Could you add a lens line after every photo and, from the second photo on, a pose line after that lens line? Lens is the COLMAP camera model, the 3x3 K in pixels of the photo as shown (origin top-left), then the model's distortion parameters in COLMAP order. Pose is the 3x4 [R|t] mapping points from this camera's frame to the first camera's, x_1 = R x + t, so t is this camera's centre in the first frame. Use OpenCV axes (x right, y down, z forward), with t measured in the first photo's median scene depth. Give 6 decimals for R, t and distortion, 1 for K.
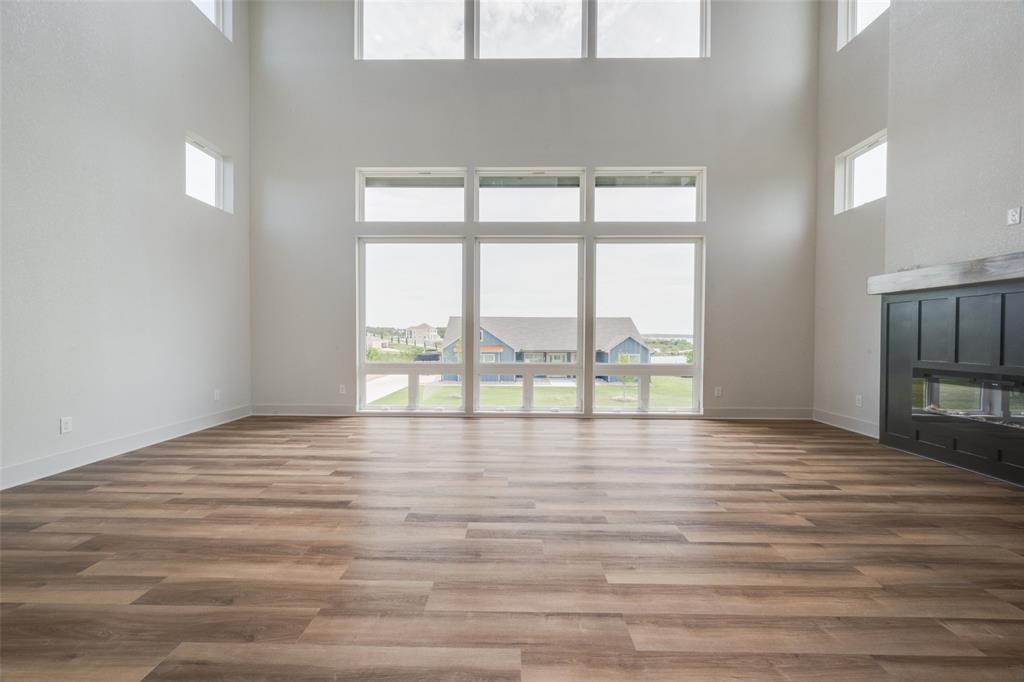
lens RADIAL K [[400.2, 0, 509.7], [0, 400.2, 331.9], [0, 0, 1]] dist [-0.004026, 0.000264]
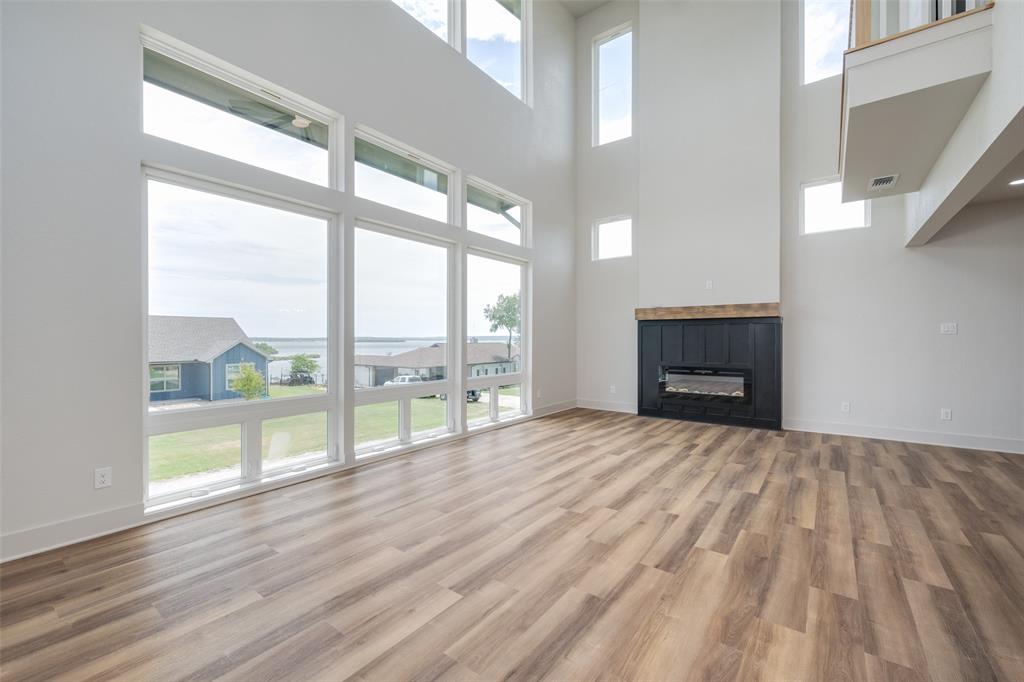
lens RADIAL K [[421.9, 0, 508.9], [0, 421.9, 343.2], [0, 0, 1]] dist [-0.004303, 0.000093]
pose [[0.591429, -0.013177, 0.806249, -0.891741], [-0.002563, 0.999831, 0.018221, -0.041986], [-0.806353, -0.012843, 0.591295, 0.541593]]
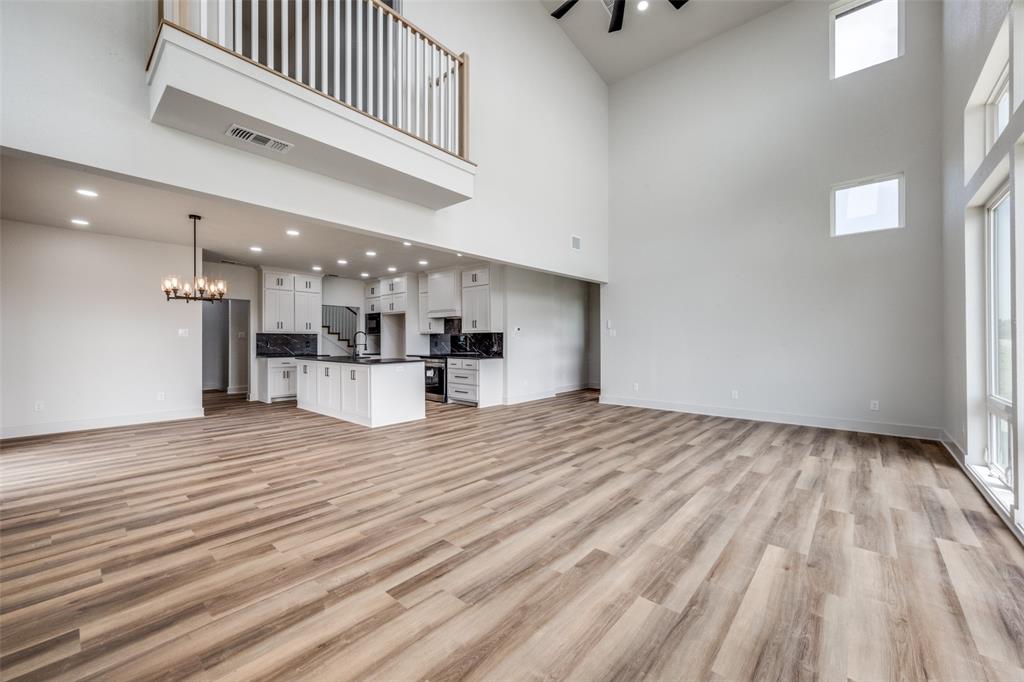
lens RADIAL K [[400.2, 0, 511.8], [0, 400.2, 339.4], [0, 0, 1]] dist [-0.004026, 0.000264]
pose [[-0.645523, -0.005767, -0.763719, 1.070483], [0.007805, 0.999869, -0.014147, -0.016565], [0.763701, -0.015093, -0.645394, 1.413797]]
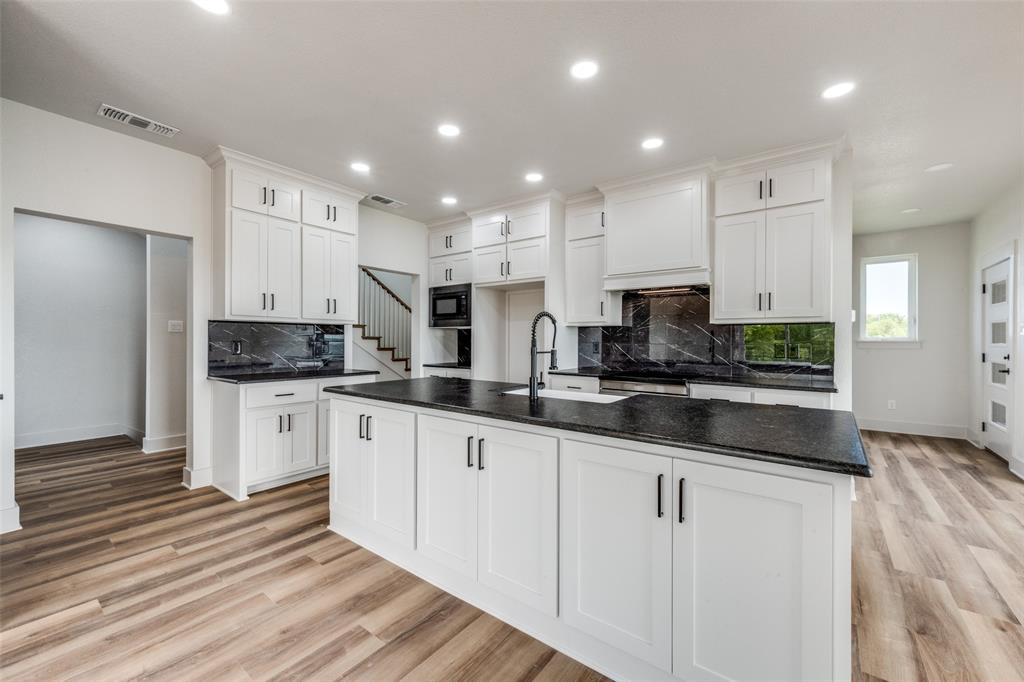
lens RADIAL K [[421.9, 0, 510.2], [0, 421.9, 338.3], [0, 0, 1]] dist [-0.004303, 0.000093]
pose [[-0.599484, -0.011505, -0.800304, 0.585173], [0.004138, 0.999839, -0.017473, -0.036199], [0.800376, -0.013786, -0.599339, -0.178883]]
